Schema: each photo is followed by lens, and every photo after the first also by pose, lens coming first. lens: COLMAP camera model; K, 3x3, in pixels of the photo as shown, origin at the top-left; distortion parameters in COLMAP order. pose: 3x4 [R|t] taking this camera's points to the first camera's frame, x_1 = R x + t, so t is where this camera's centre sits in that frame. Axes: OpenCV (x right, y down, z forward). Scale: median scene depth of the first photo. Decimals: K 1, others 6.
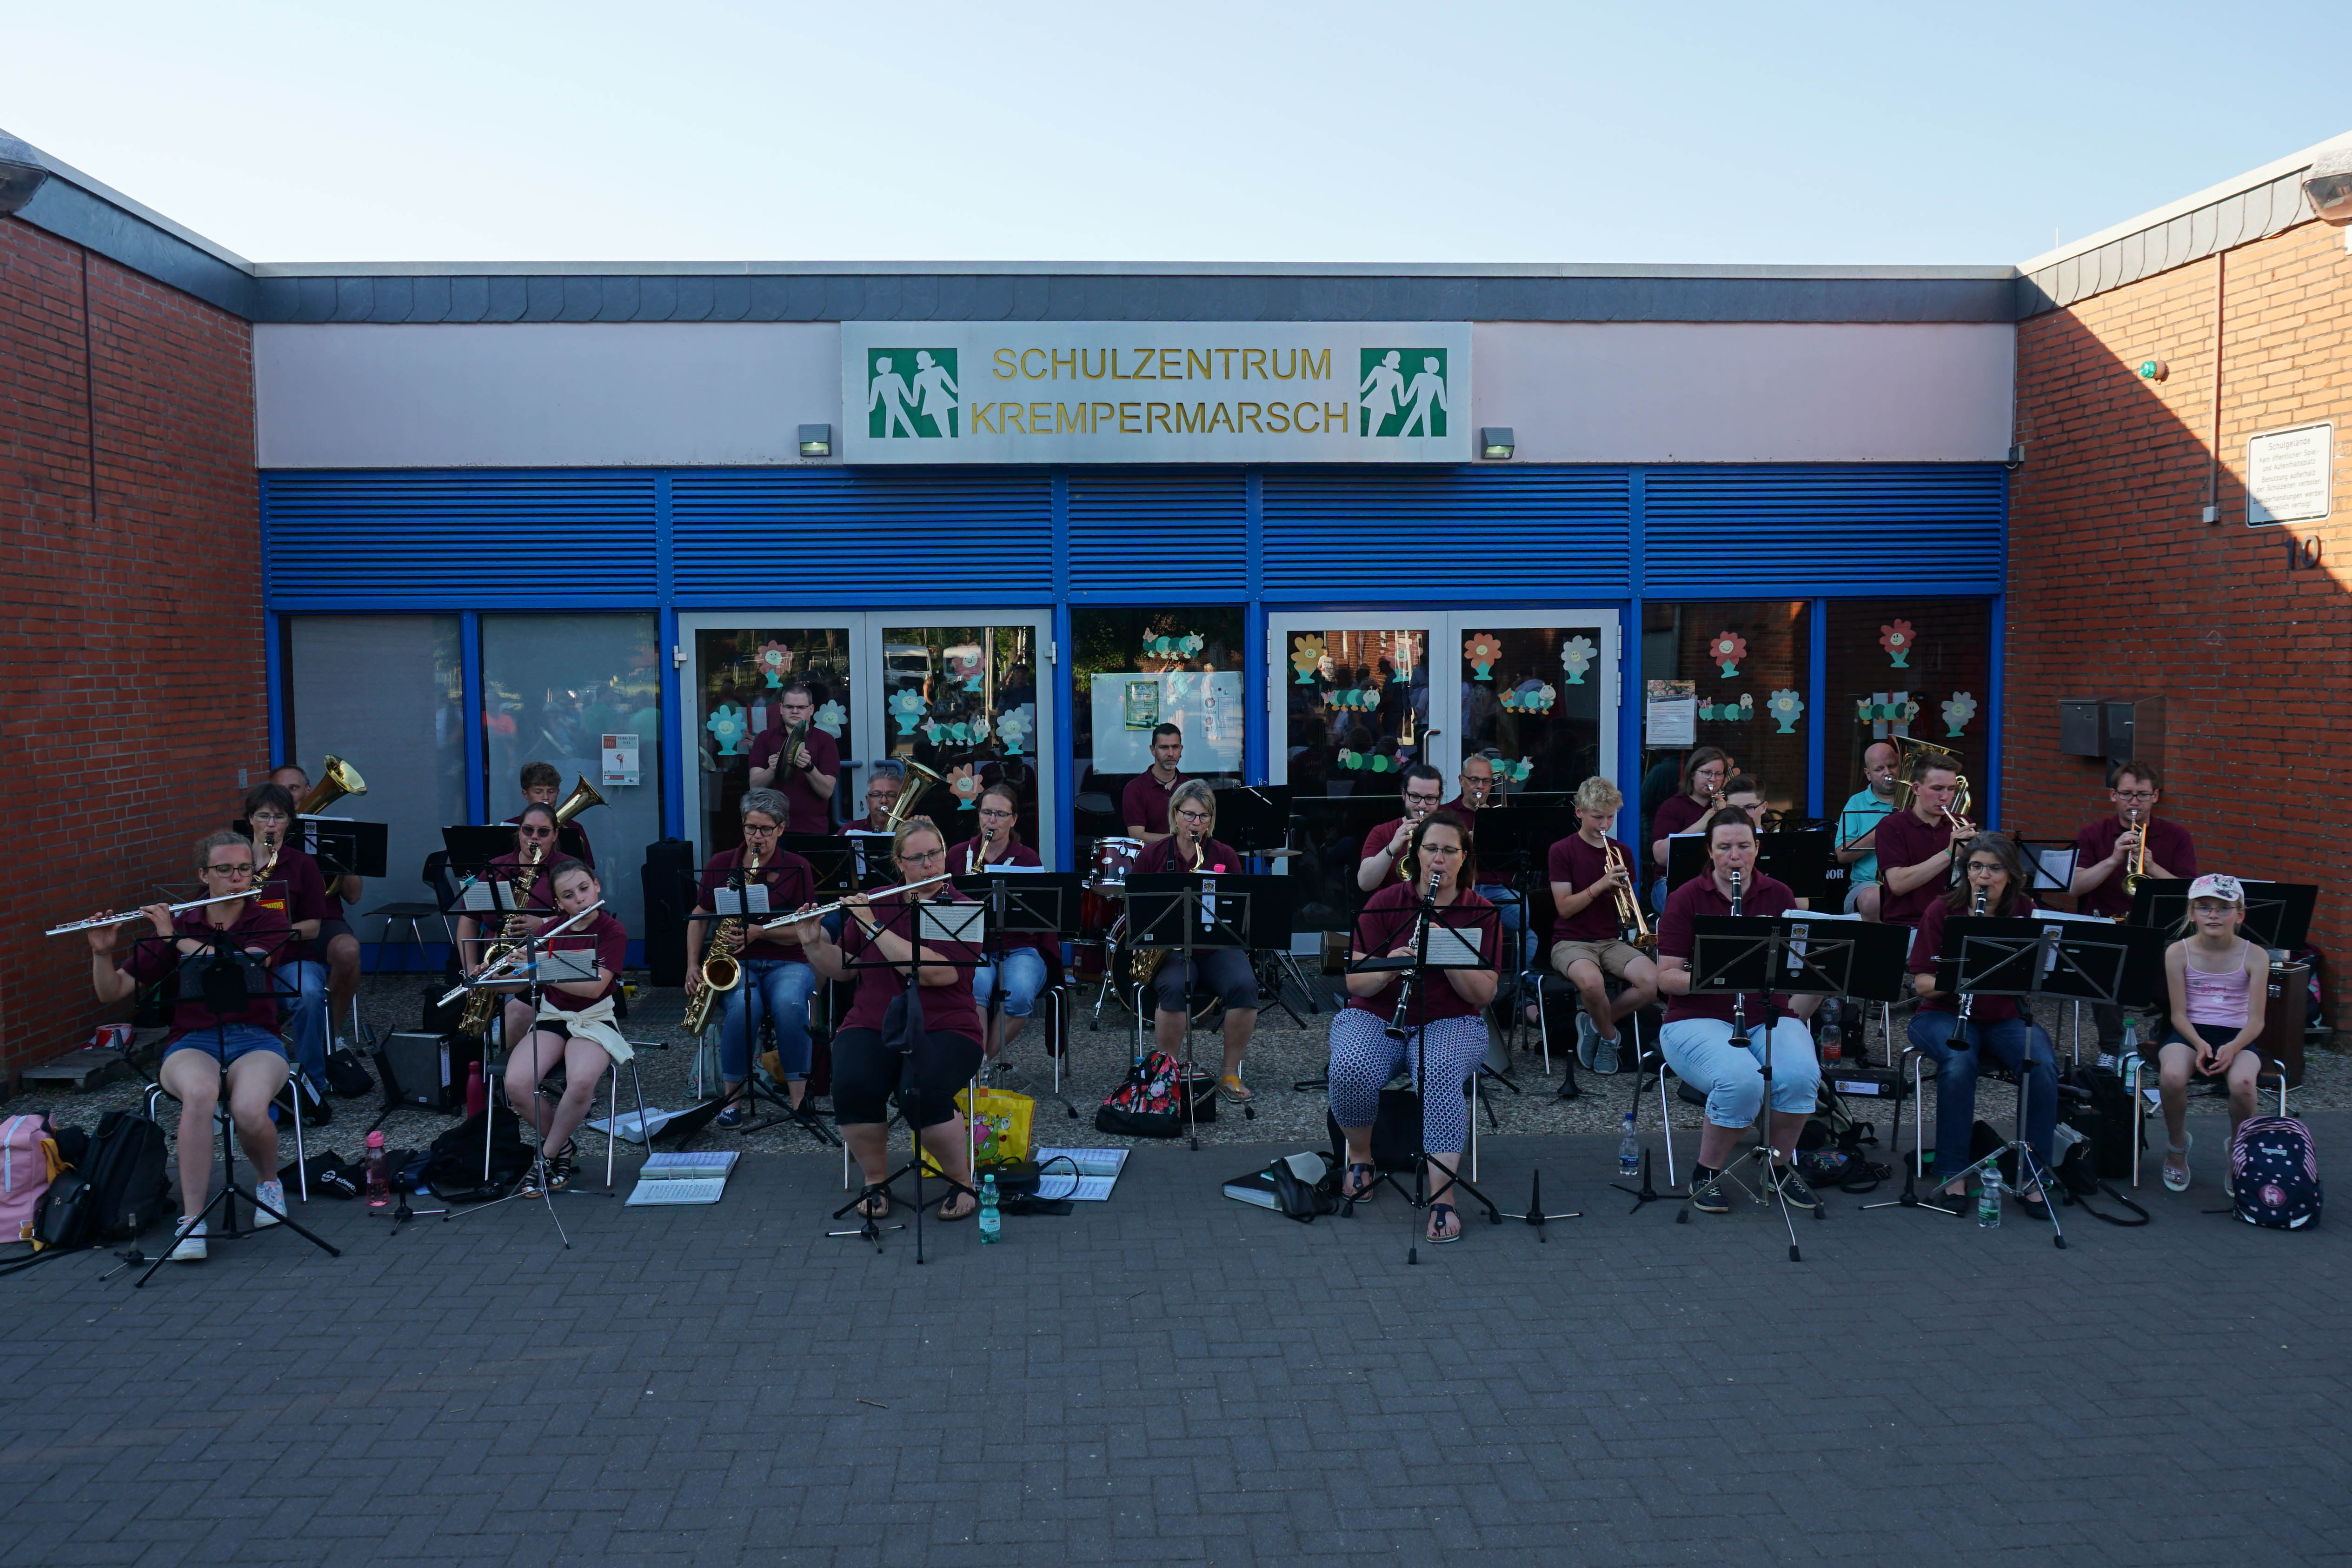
lens RADIAL K [[1975.3, 0, 1174.6], [0, 1975.3, 727.7], [0, 0, 1]] dist [-0.074679, 0.201029]
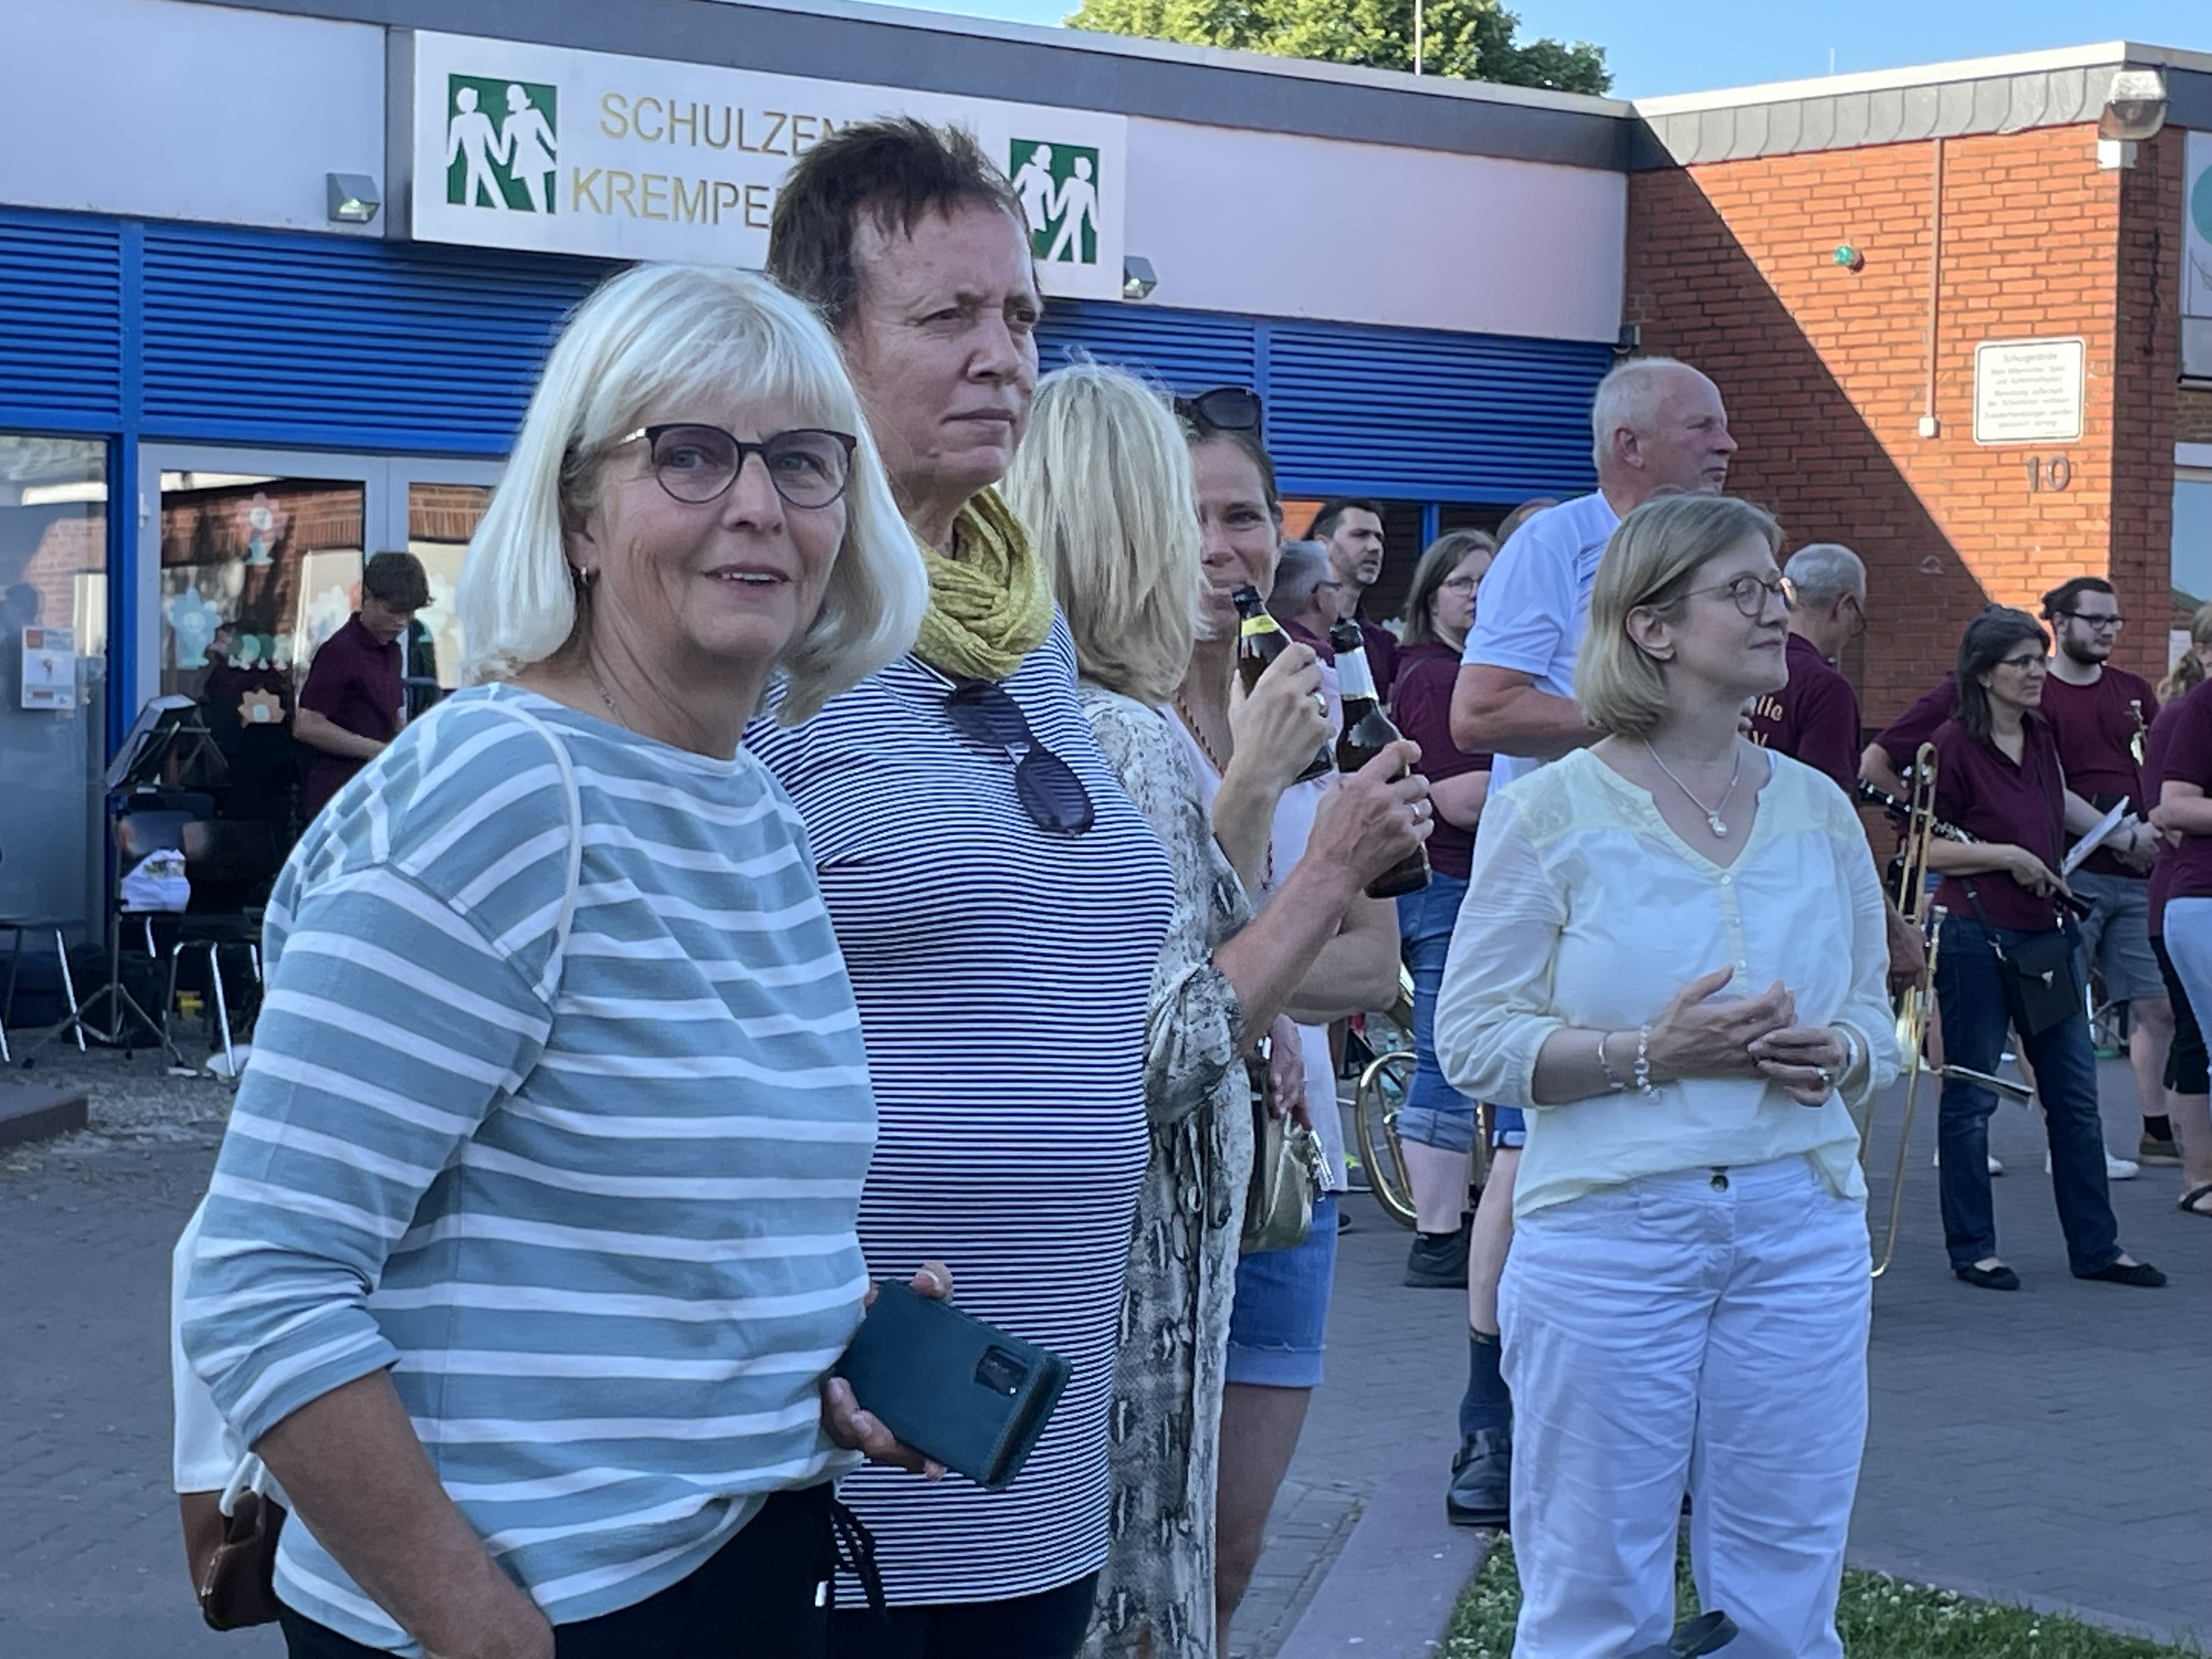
lens RADIAL K [[4658.3, 0, 1106.0], [0, 4658.3, 829.5], [0, 0, 1]] dist [0.112643, 0.152437]
pose [[0.802515, 0.003533, 0.596622, -0.940083], [-0.004409, 0.999990, 0.000010, 0.069326], [-0.596616, -0.002639, 0.802522, -0.443823]]
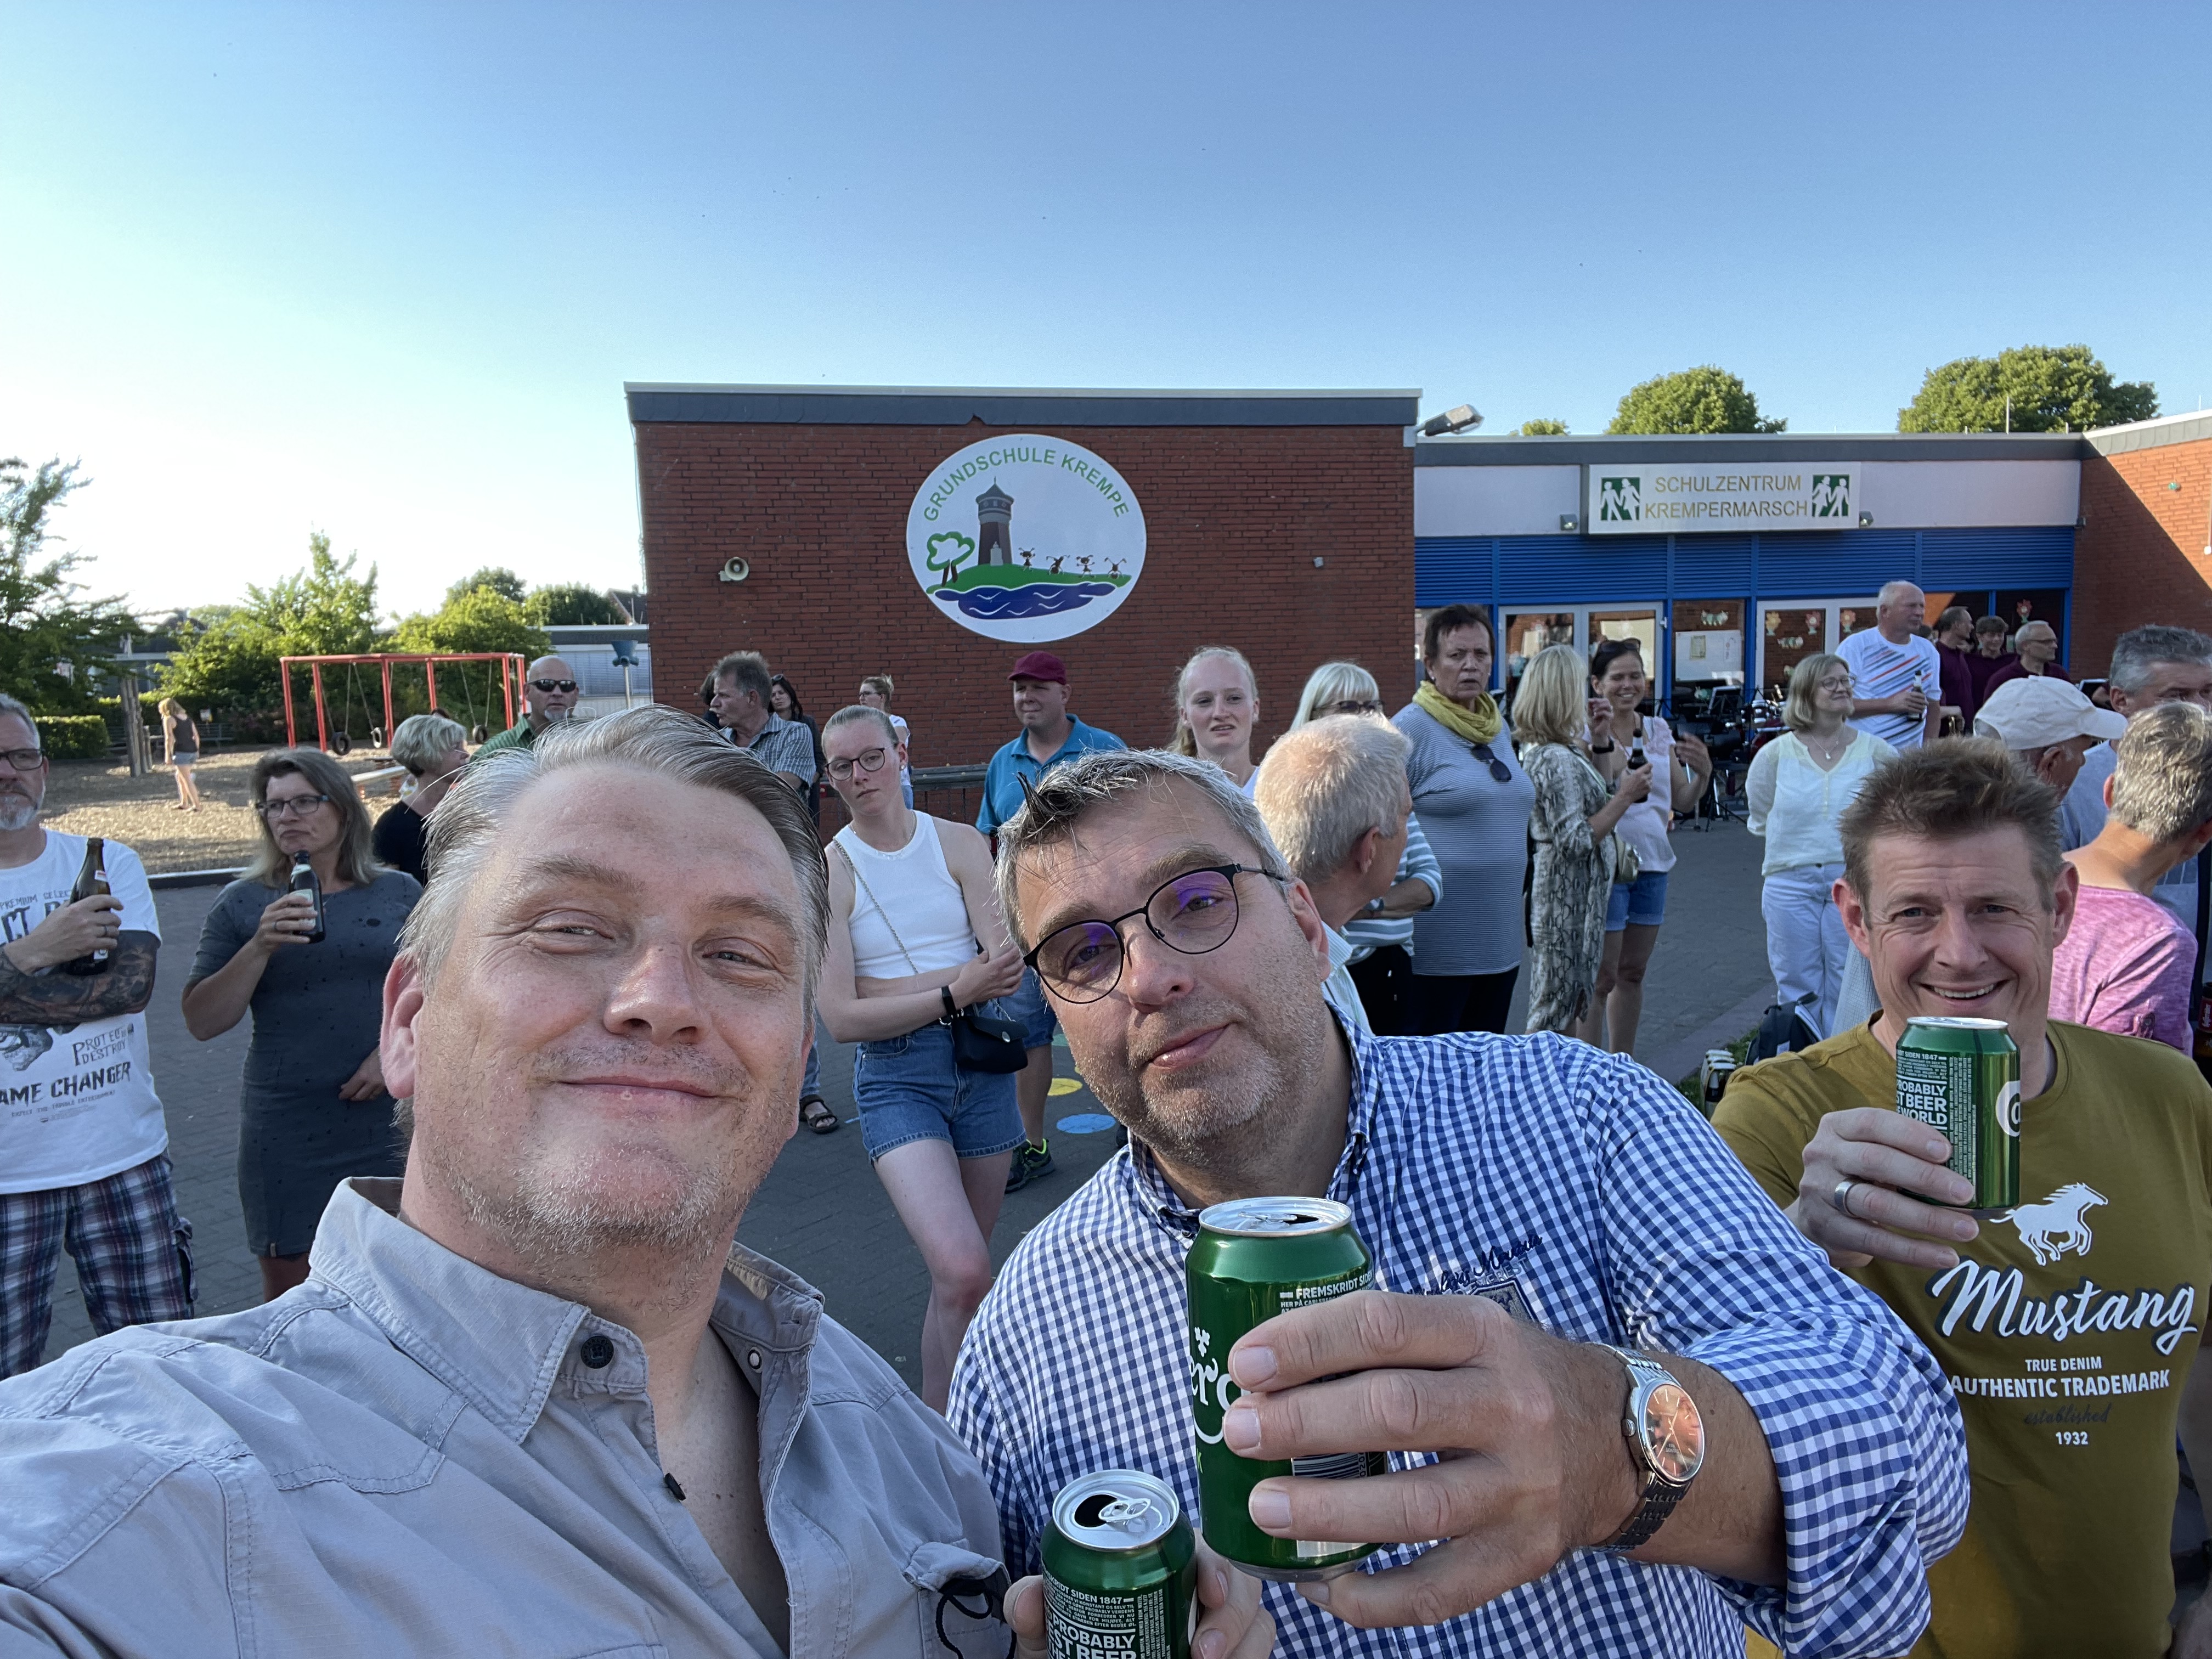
lens RADIAL K [[1522.2, 0, 1106.0], [0, 1522.2, 829.5], [0, 0, 1]] dist [0.068648, -0.085819]
pose [[0.990364, -0.034698, 0.134072, -0.911652], [0.025046, 0.997016, 0.073019, 0.049291], [-0.136206, -0.068958, 0.988278, -0.577128]]
